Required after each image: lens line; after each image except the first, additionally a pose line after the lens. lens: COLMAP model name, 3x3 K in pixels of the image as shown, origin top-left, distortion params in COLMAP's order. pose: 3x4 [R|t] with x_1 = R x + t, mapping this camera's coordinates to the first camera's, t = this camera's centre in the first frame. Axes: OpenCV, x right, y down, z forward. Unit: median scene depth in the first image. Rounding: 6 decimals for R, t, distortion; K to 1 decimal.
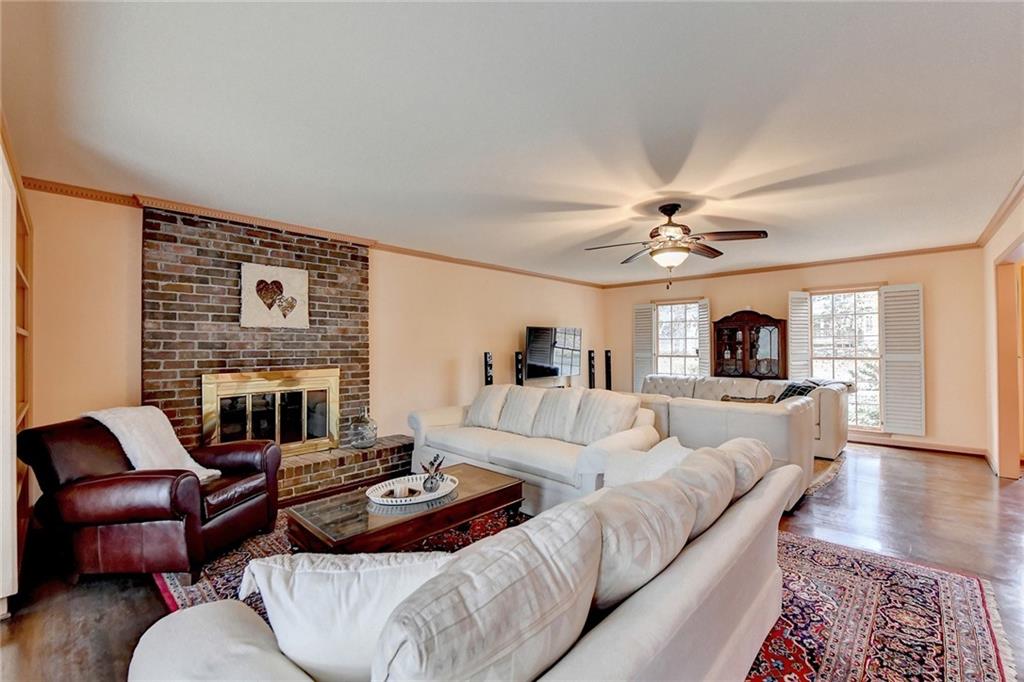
lens RADIAL K [[416.5, 0, 530.7], [0, 416.5, 342.4], [0, 0, 1]] dist [-0.005711, -0.000990]
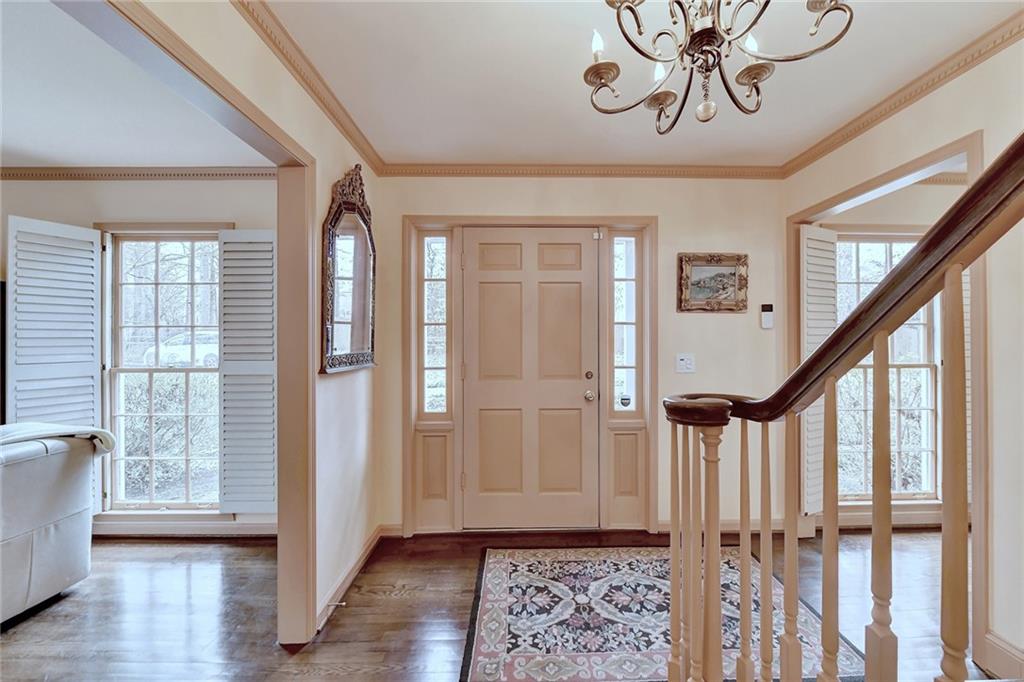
lens RADIAL K [[416.5, 0, 512.2], [0, 416.5, 346.4], [0, 0, 1]] dist [-0.005711, -0.000990]
pose [[0.735816, 0.008254, 0.677131, 0.942901], [-0.009297, 0.999955, -0.002086, 0.008334], [-0.677117, -0.004761, 0.735860, 0.462219]]
